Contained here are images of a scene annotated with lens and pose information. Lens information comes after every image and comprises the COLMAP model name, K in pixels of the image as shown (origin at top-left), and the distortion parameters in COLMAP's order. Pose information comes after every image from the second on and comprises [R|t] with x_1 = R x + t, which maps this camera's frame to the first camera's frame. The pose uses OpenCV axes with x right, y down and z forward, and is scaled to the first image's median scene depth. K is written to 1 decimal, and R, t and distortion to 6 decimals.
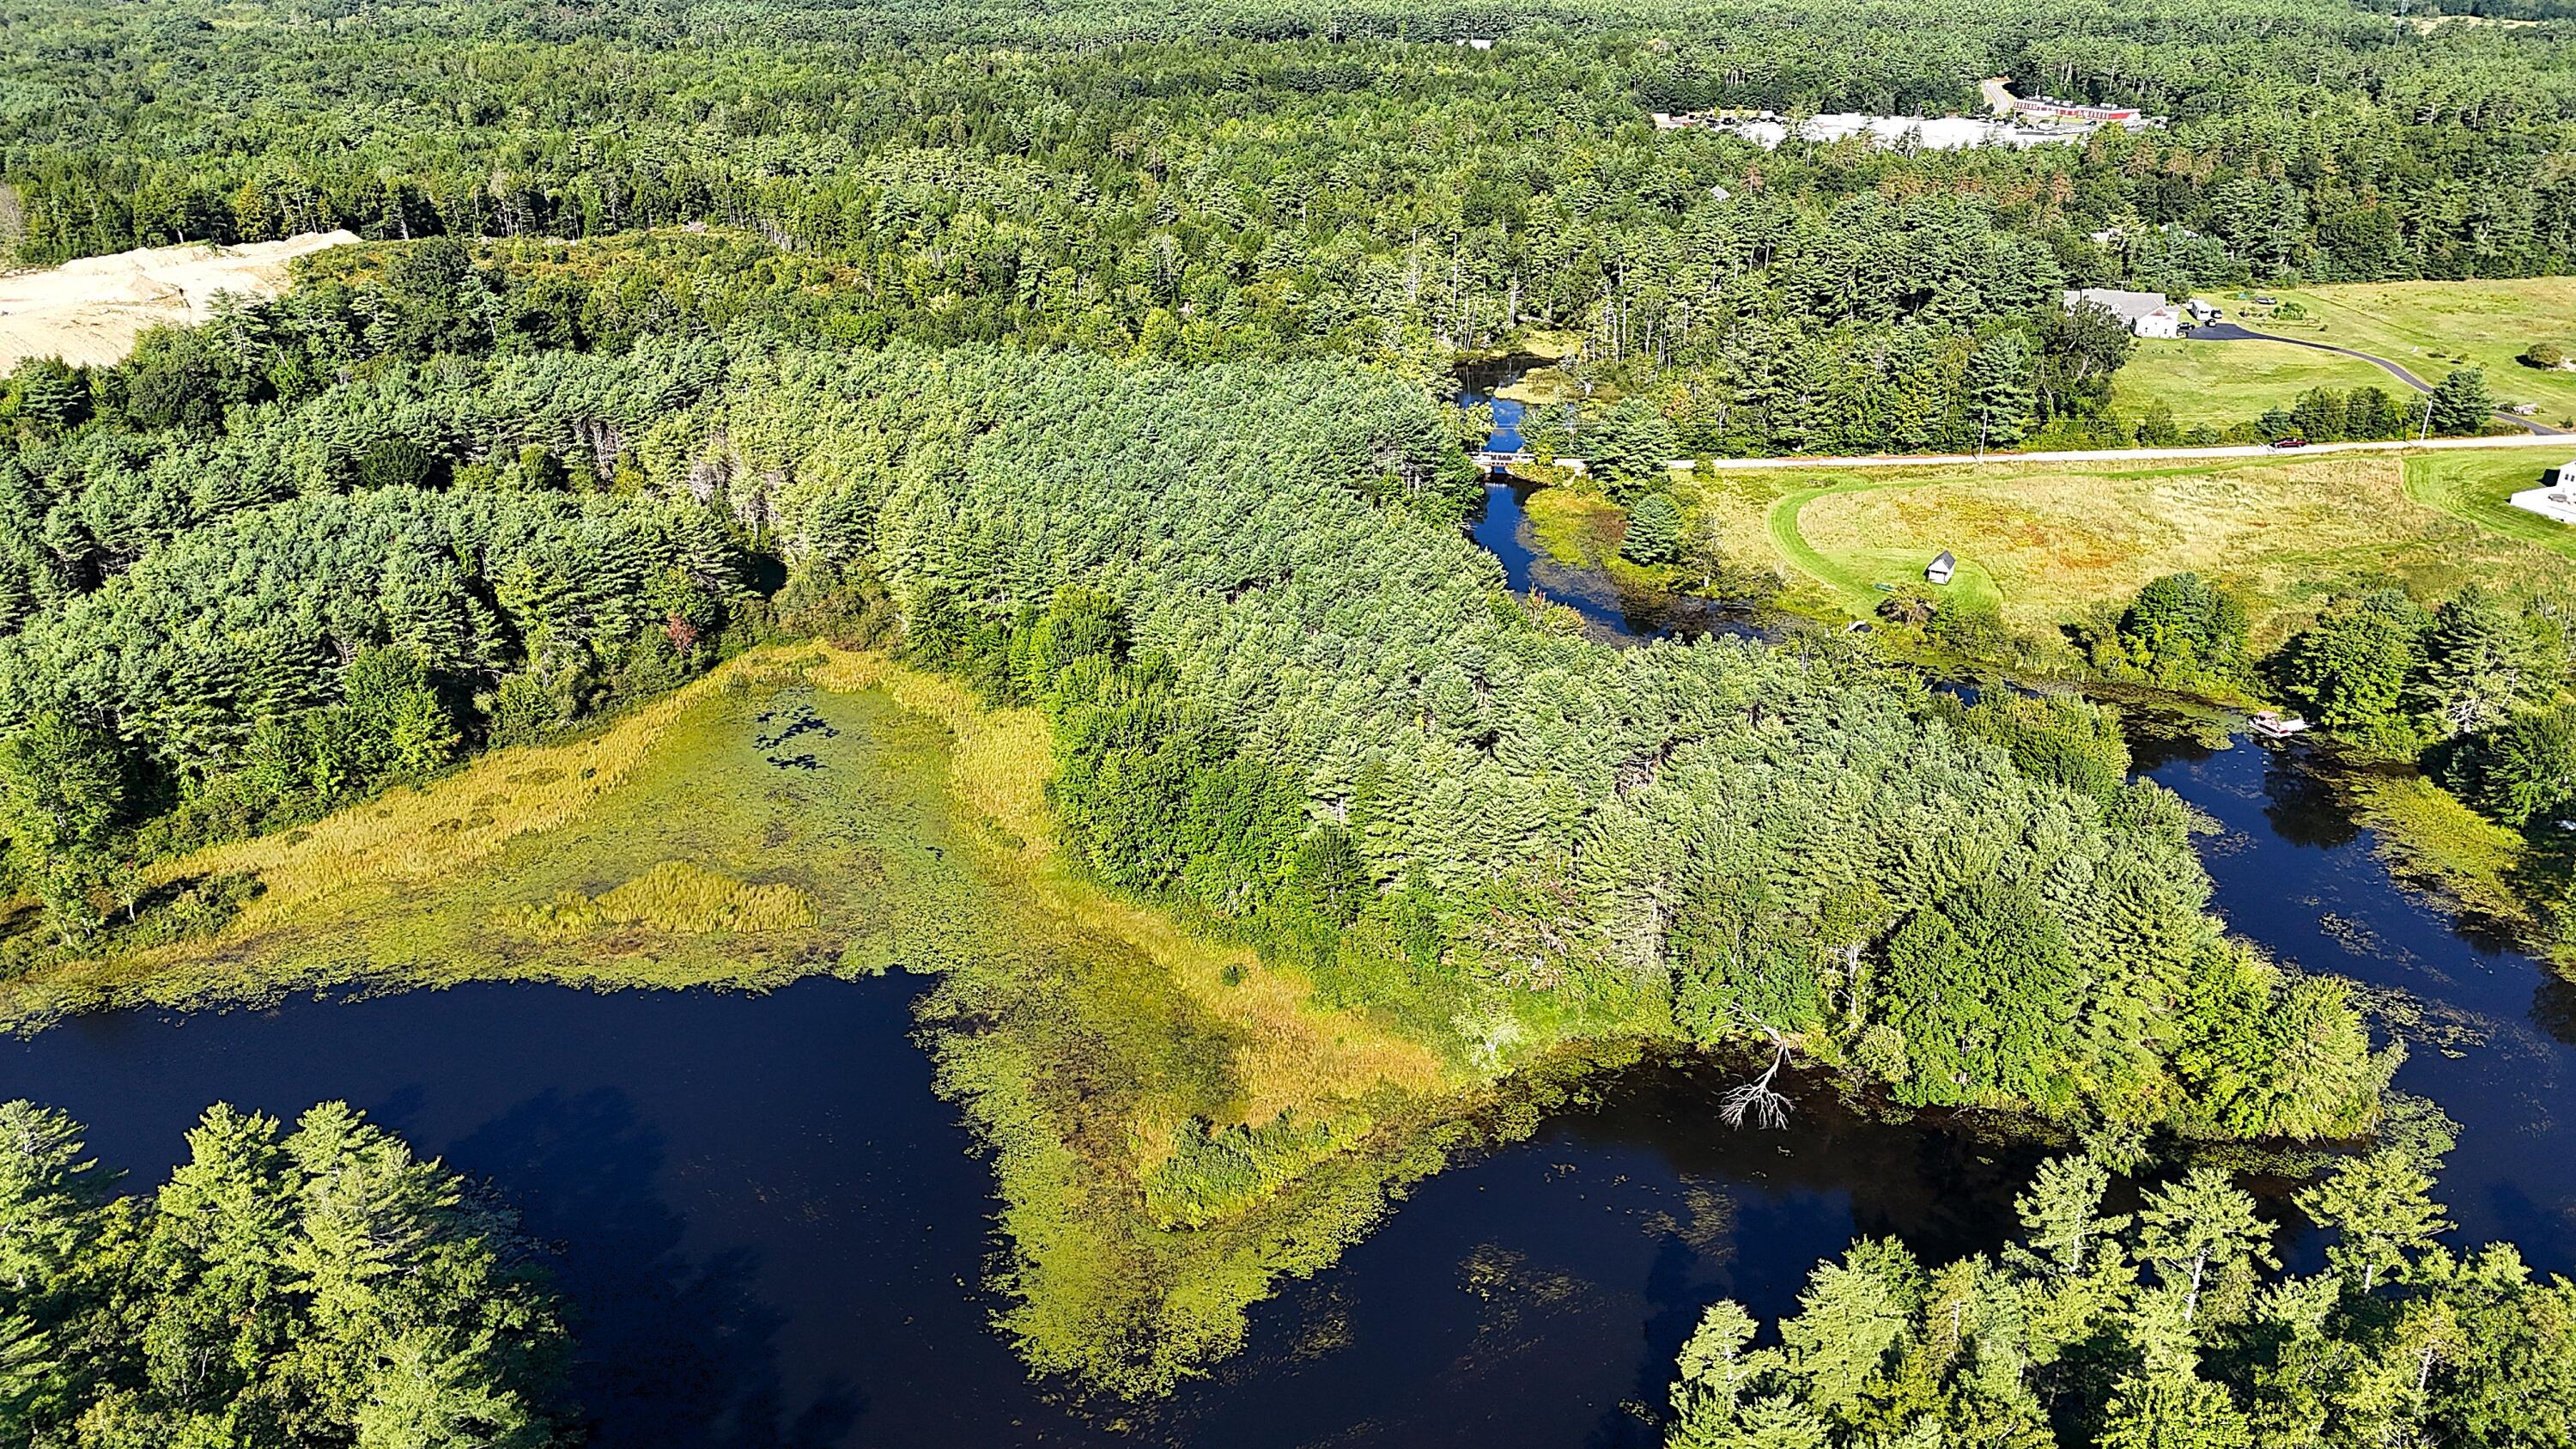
lens RADIAL K [[1906.5, 0, 1288.0], [0, 1906.5, 724.5], [0, 0, 1]] dist [0.096236, -0.118804]
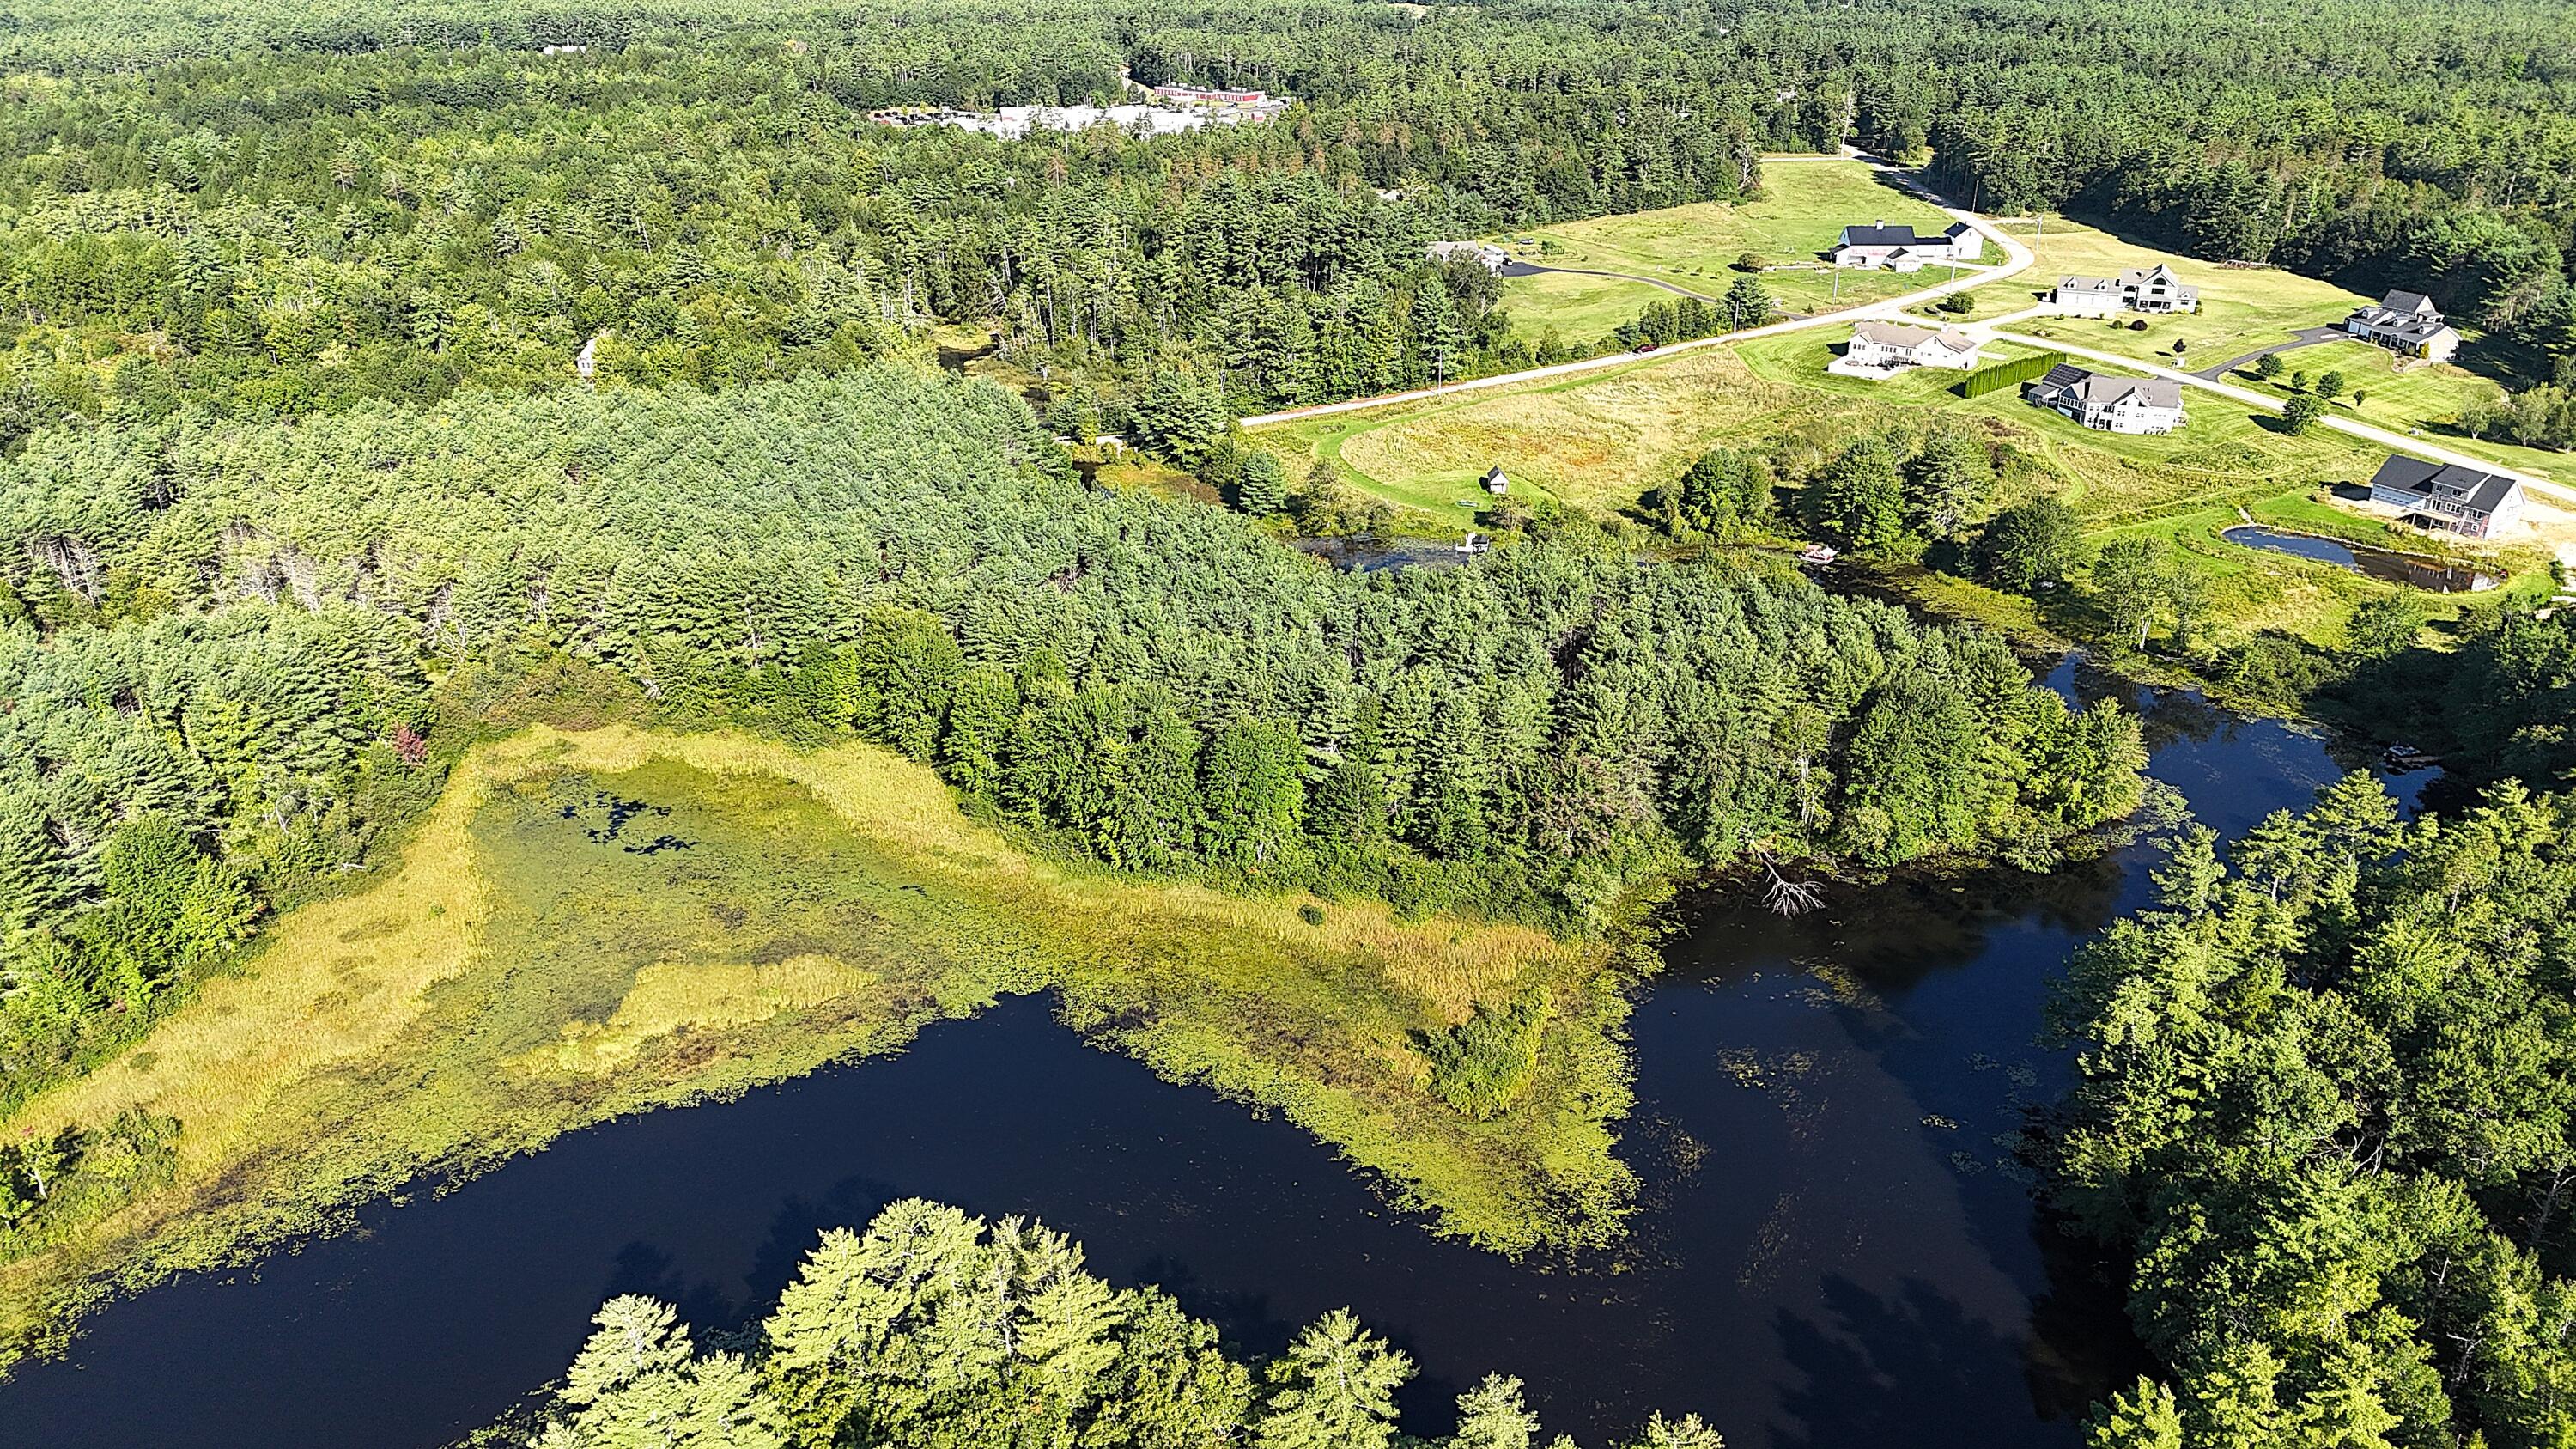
lens RADIAL K [[1906.5, 0, 1288.0], [0, 1906.5, 724.5], [0, 0, 1]] dist [0.096236, -0.118804]
pose [[0.866715, -0.198970, 0.457402, -0.284745], [0.199053, 0.978783, 0.048593, -0.015548], [-0.457366, 0.048931, 0.887931, 0.031498]]
